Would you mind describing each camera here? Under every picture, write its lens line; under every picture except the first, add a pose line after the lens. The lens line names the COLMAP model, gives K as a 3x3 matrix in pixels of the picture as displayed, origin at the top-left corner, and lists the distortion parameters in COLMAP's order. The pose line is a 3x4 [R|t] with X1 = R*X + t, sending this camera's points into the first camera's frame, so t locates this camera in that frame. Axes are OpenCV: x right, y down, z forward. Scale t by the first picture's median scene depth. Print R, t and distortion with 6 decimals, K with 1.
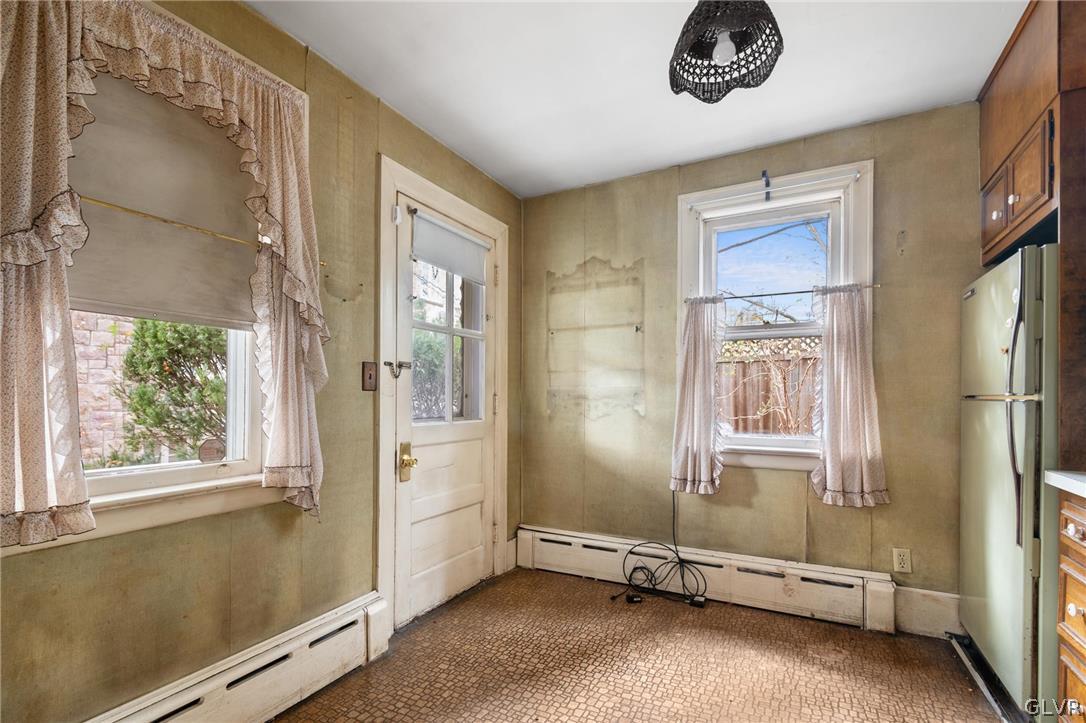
lens RADIAL K [[492.6, 0, 544.0], [0, 492.6, 394.9], [0, 0, 1]] dist [0.004122, -0.001088]
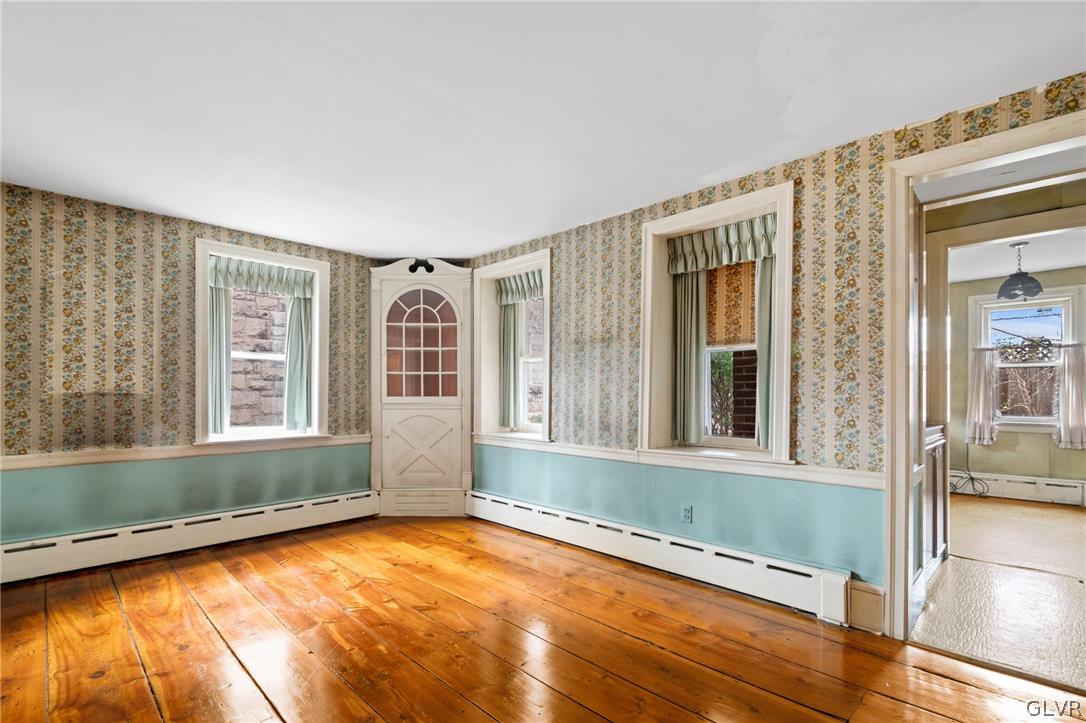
lens RADIAL K [[492.6, 0, 558.8], [0, 492.6, 393.9], [0, 0, 1]] dist [0.004122, -0.001088]
pose [[0.963043, -0.001382, -0.269345, -0.822996], [0.002648, 0.999987, 0.004336, -0.022892], [0.269335, -0.004889, 0.963034, -1.432957]]
